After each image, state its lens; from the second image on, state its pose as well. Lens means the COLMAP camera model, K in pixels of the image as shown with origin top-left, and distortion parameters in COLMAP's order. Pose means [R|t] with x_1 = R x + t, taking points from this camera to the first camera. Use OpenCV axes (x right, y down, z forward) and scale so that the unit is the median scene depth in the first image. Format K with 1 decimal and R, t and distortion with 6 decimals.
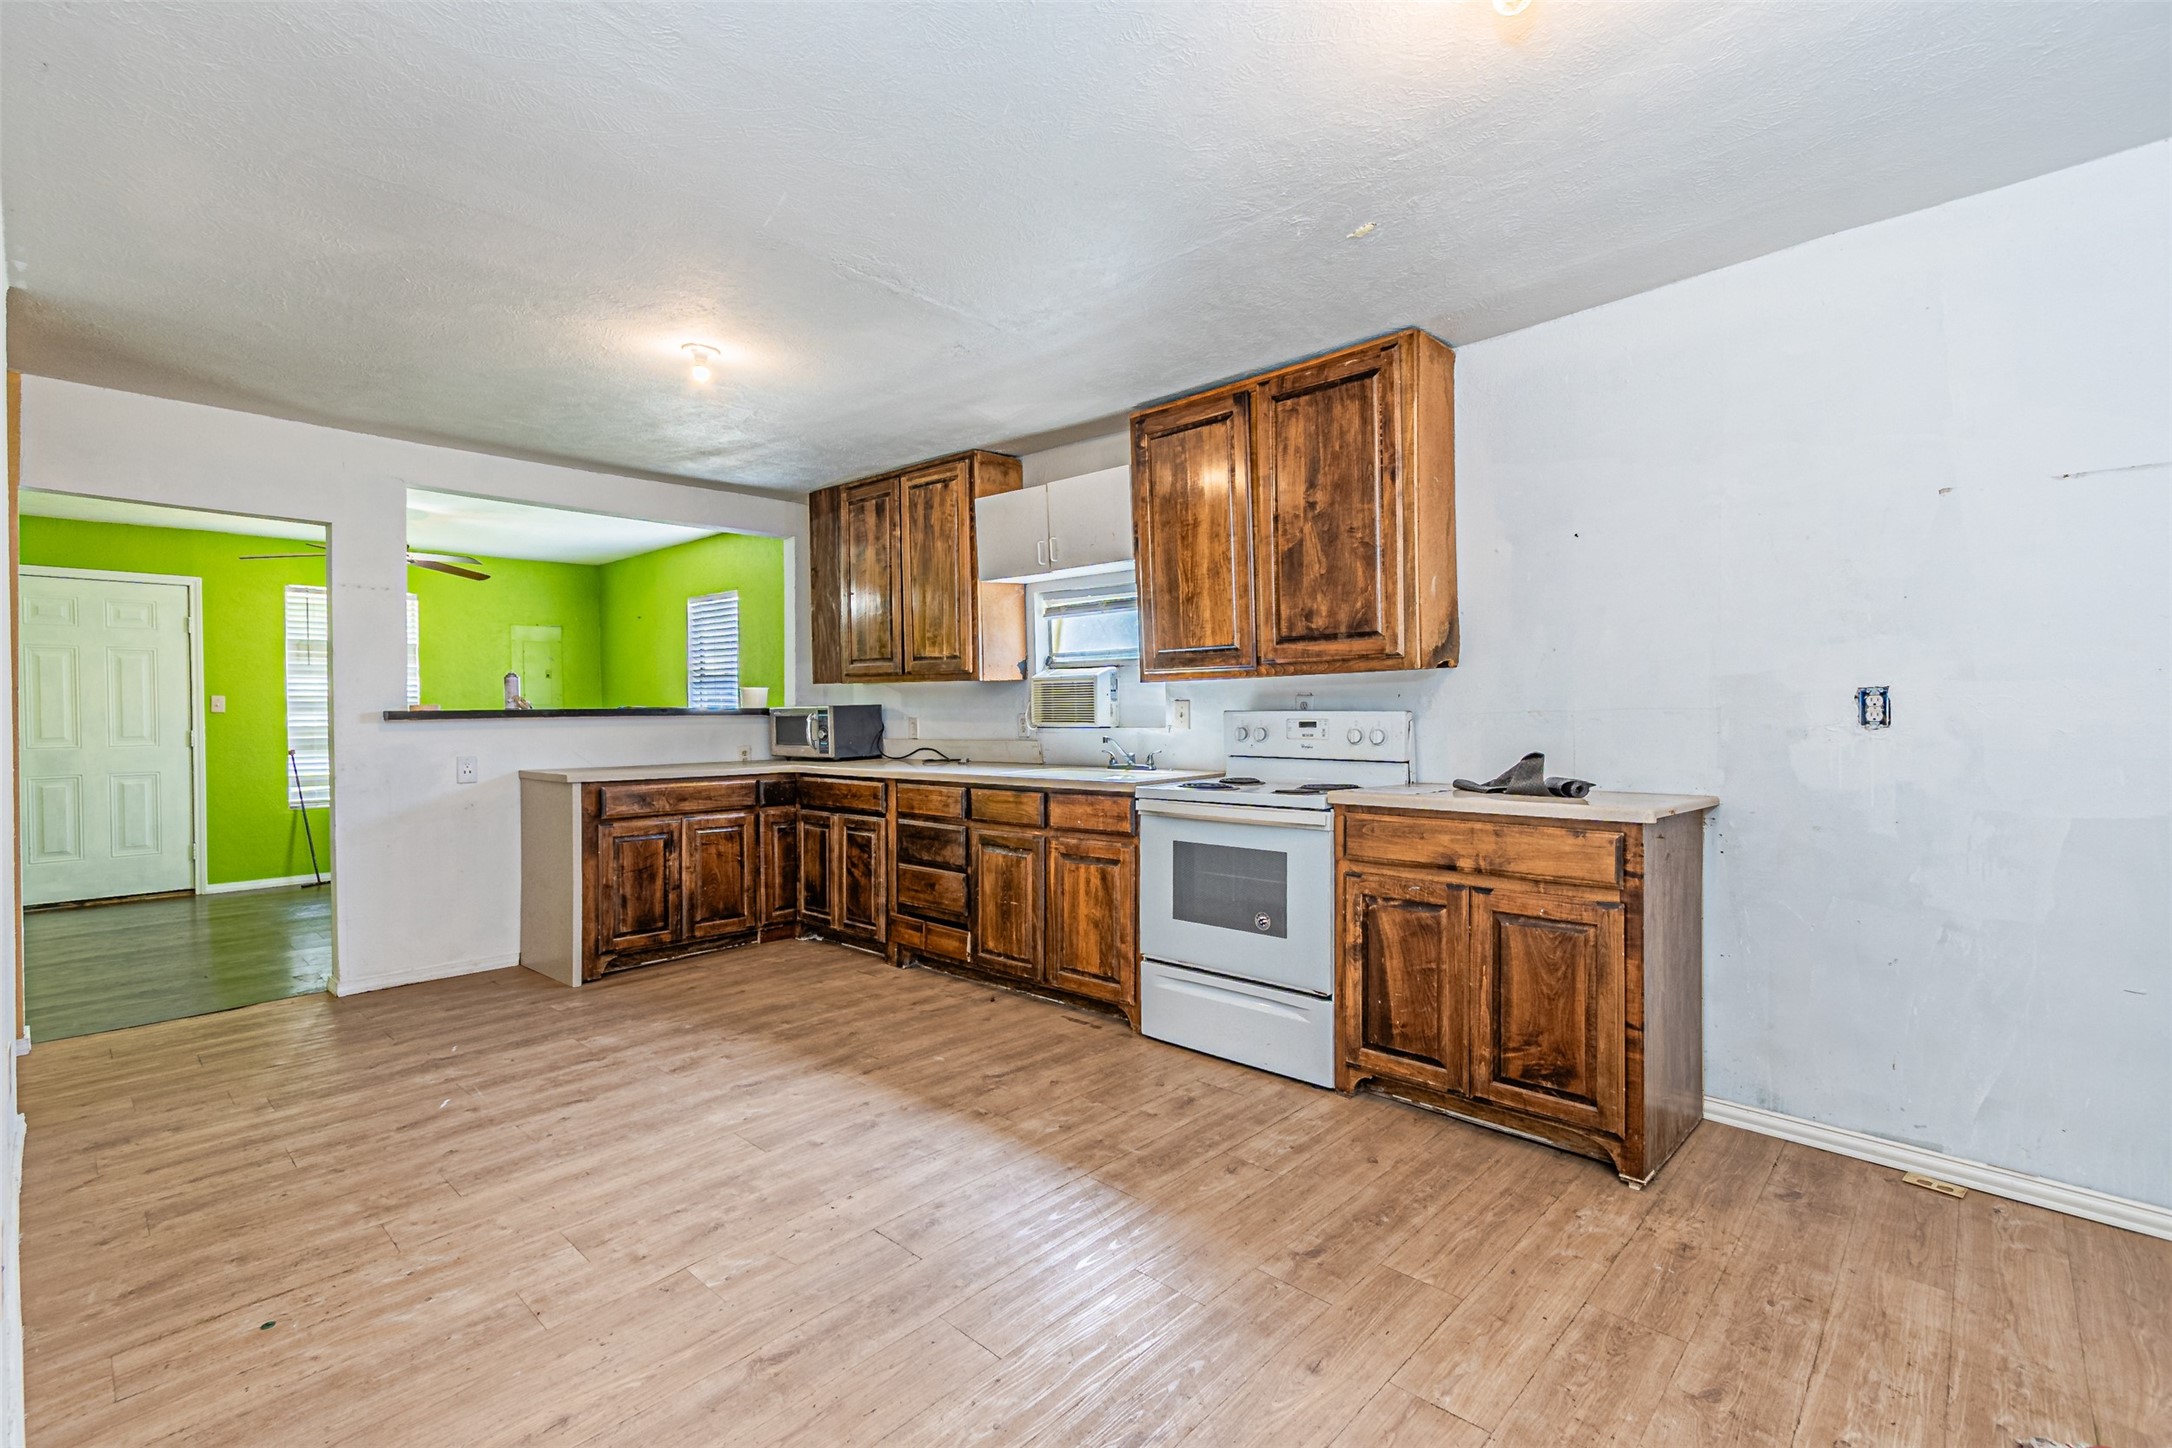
lens RADIAL K [[961.7, 0, 1080.7], [0, 961.7, 730.2], [0, 0, 1]] dist [0.002370, -0.000426]
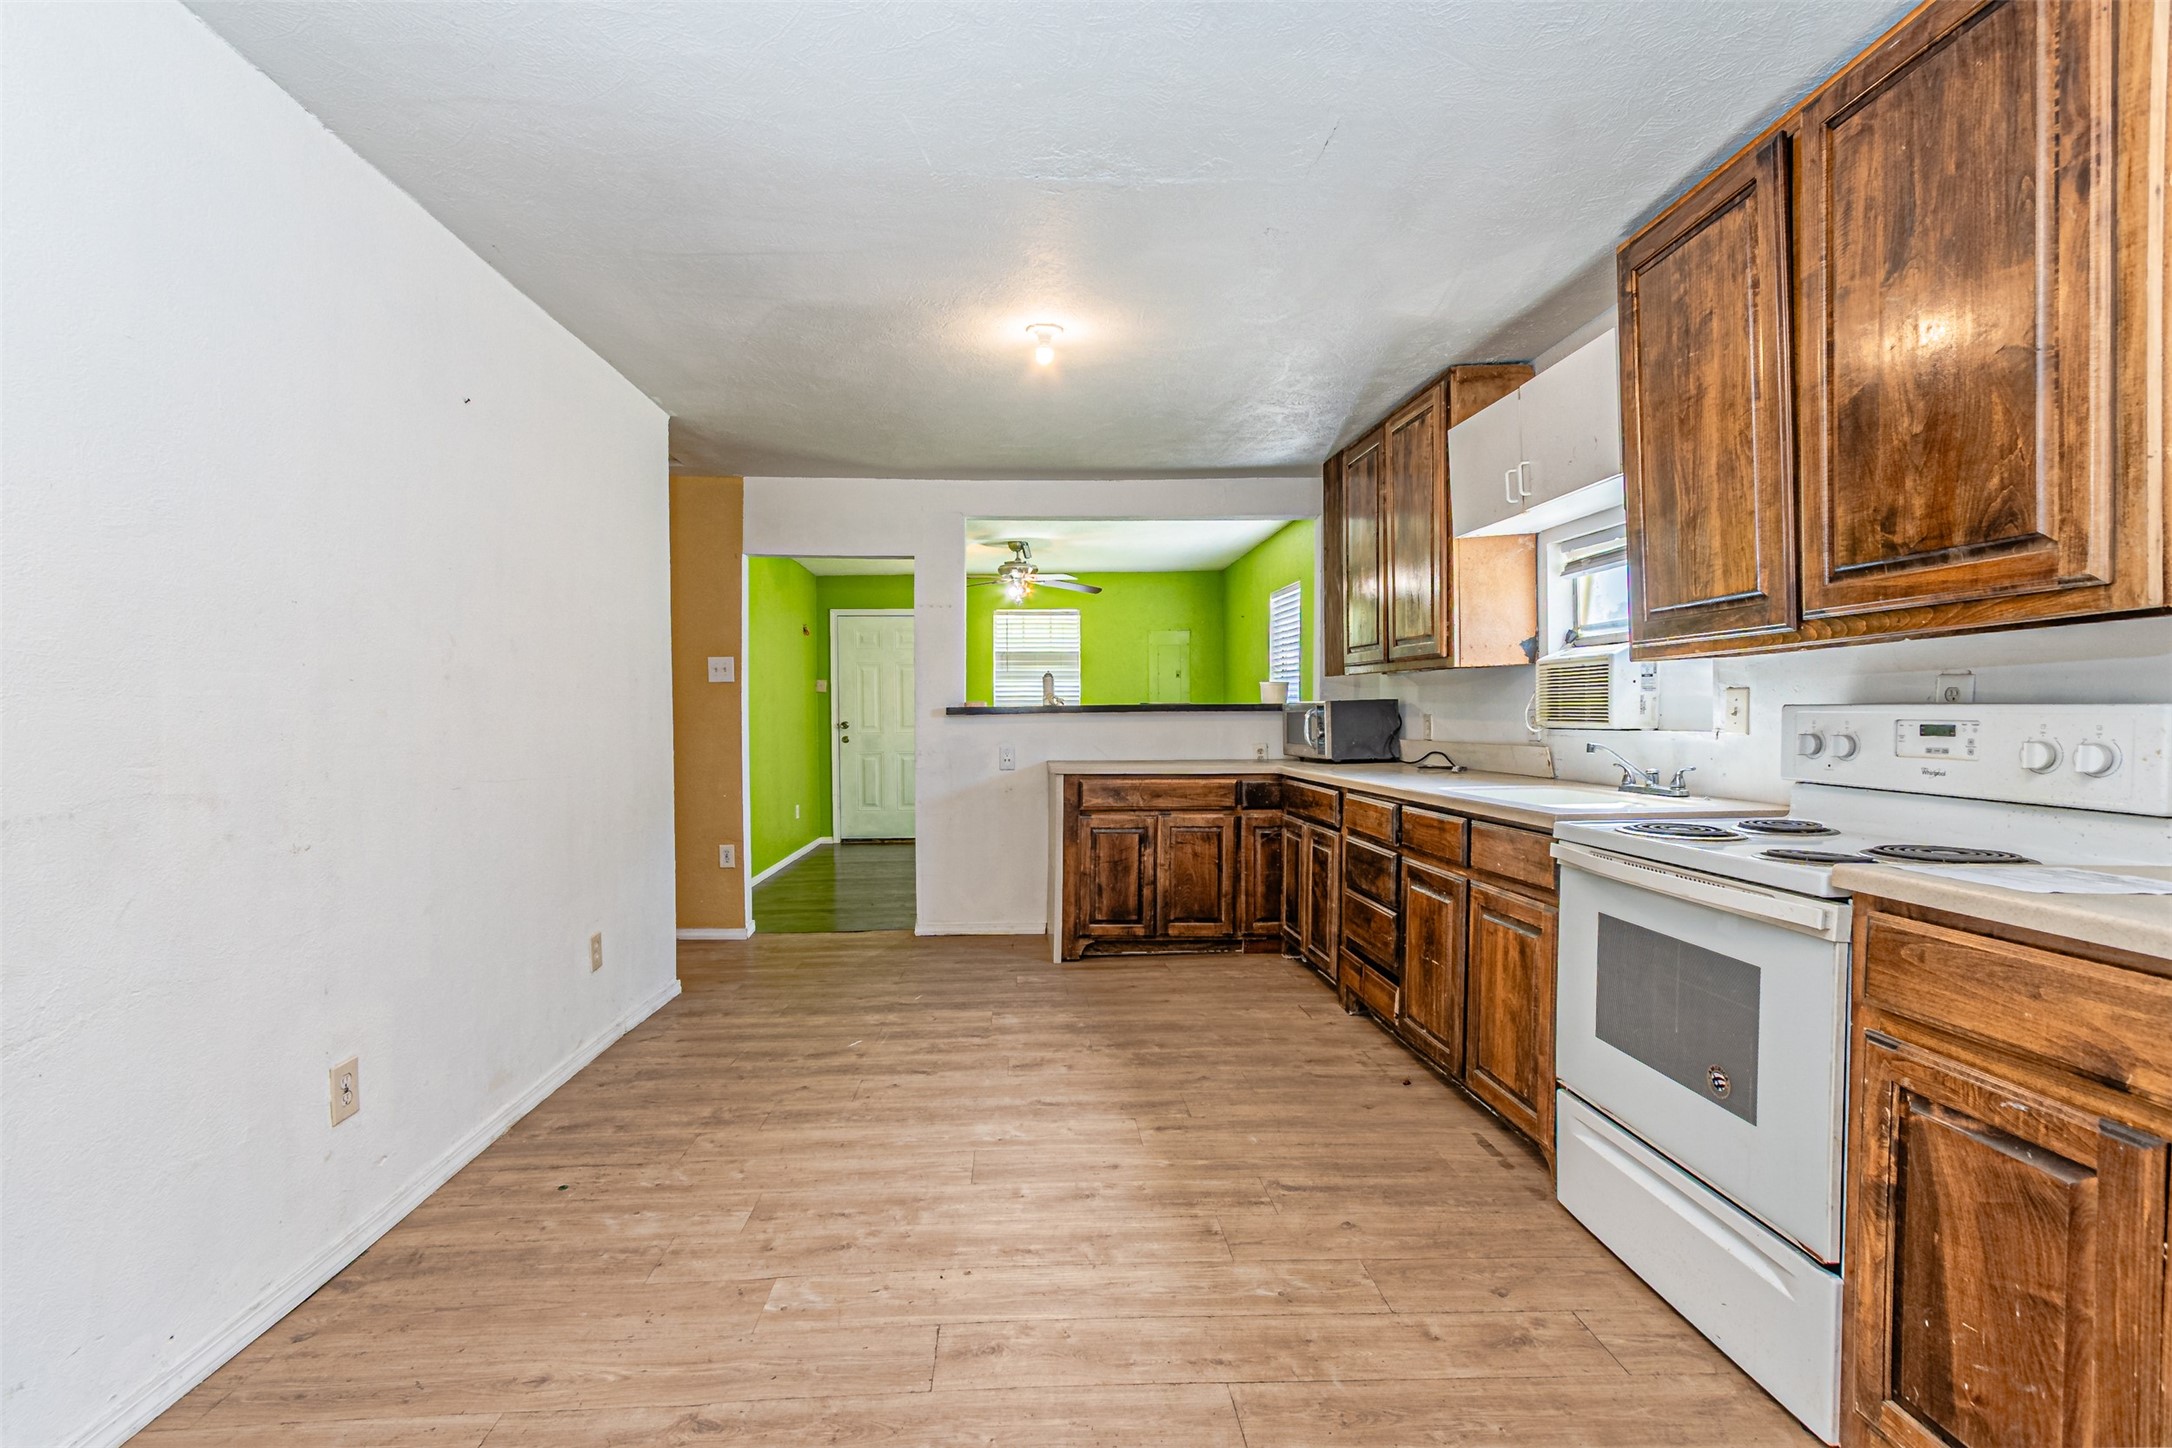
lens RADIAL K [[947.3, 0, 1061.0], [0, 947.3, 743.5], [0, 0, 1]] dist [0.001871, -0.000586]
pose [[0.713633, 0.025499, -0.700056, 0.256591], [-0.013051, 0.999648, 0.023107, -0.004510], [0.700399, -0.007353, 0.713714, 0.295523]]
